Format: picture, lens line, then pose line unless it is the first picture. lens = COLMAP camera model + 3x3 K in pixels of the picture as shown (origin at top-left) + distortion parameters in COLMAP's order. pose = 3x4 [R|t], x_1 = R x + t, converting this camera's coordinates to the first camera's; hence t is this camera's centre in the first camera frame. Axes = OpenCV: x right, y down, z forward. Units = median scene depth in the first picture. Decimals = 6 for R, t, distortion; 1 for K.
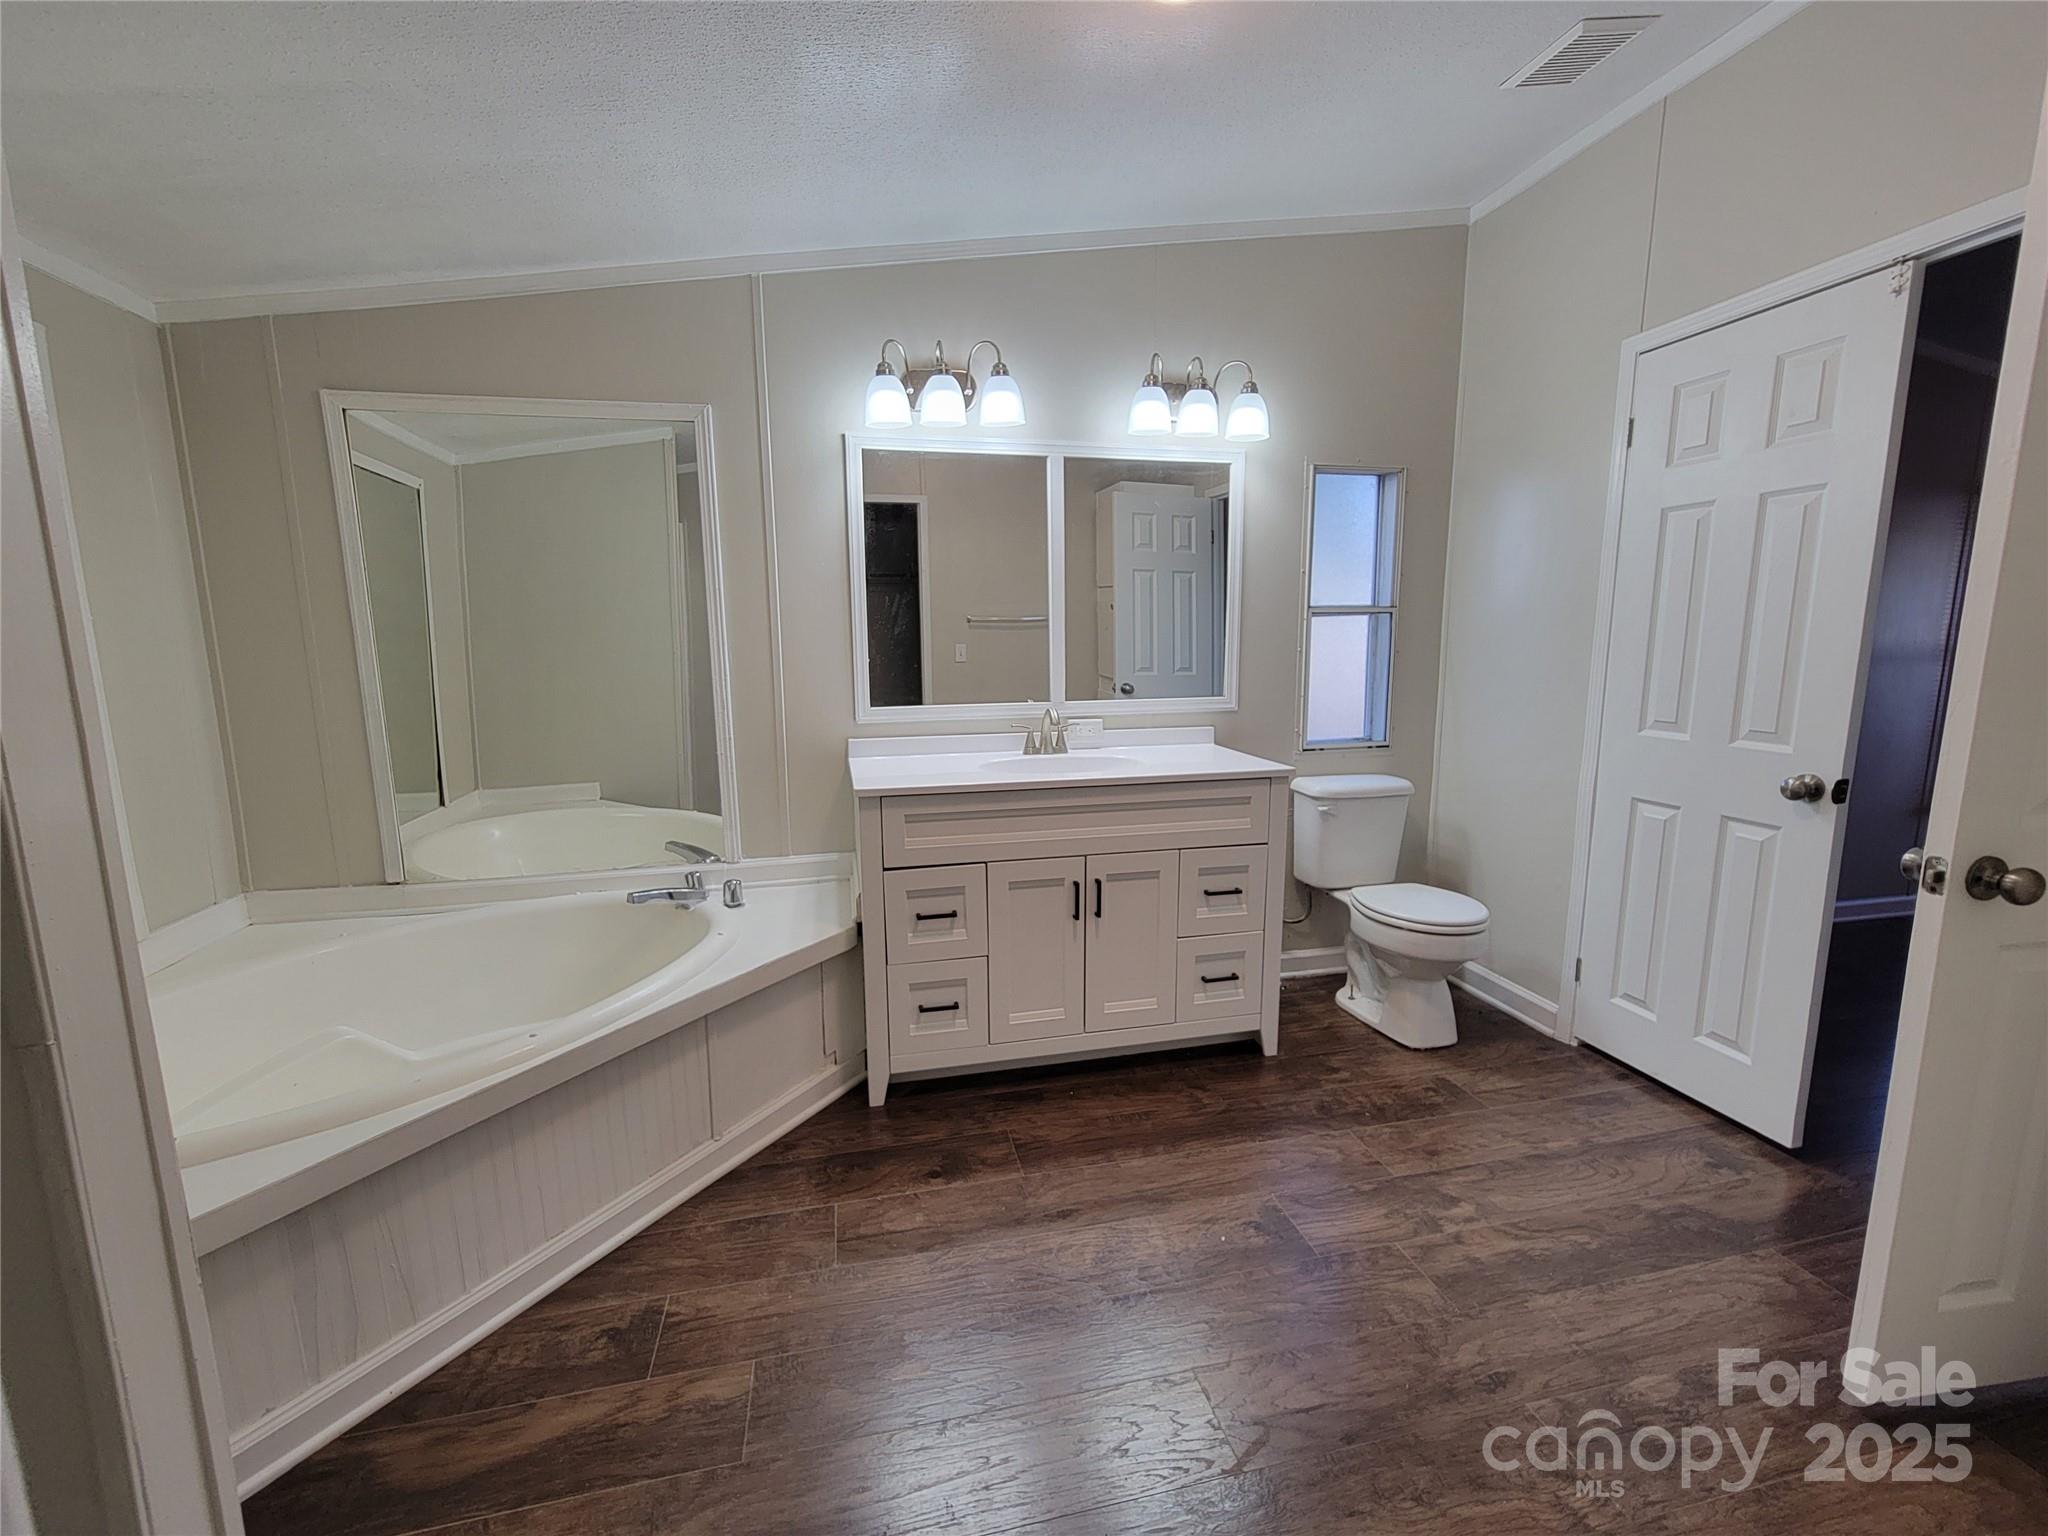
lens RADIAL K [[836.9, 0, 1028.3], [0, 836.9, 763.4], [0, 0, 1]] dist [-0.011211, 0.003311]
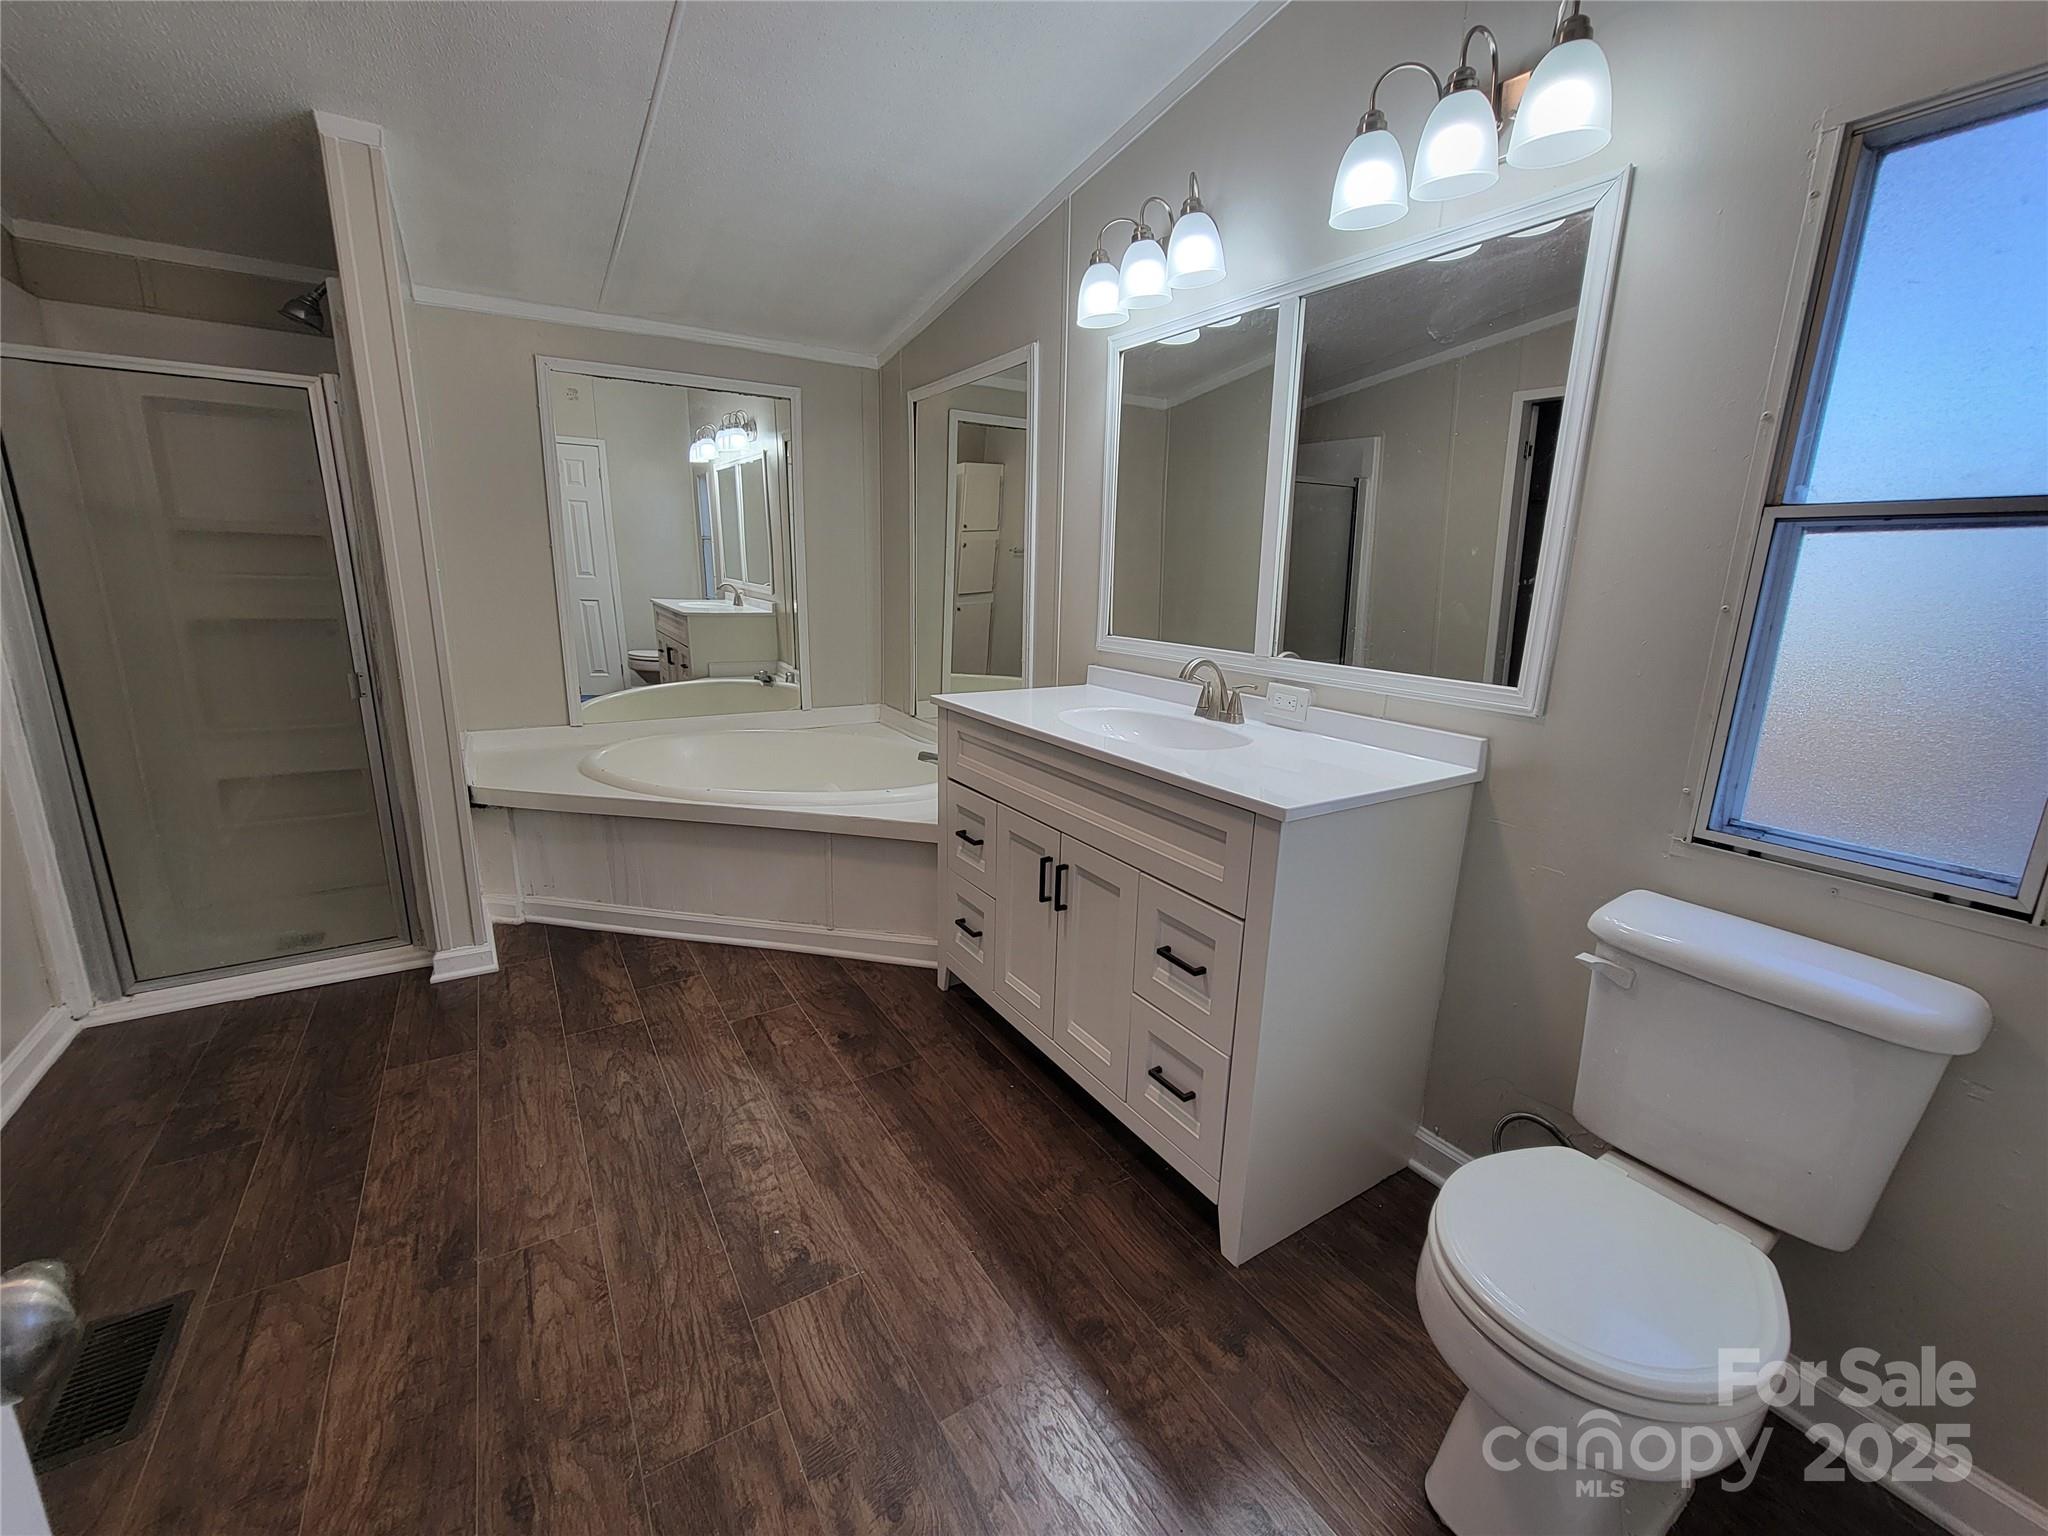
lens RADIAL K [[836.9, 0, 1028.3], [0, 836.9, 763.4], [0, 0, 1]] dist [-0.011211, 0.003311]
pose [[0.345005, 0.235104, -0.908679, 0.978389], [-0.173325, 0.967429, 0.184496, -0.122806], [0.922459, 0.093845, 0.374518, 0.830706]]
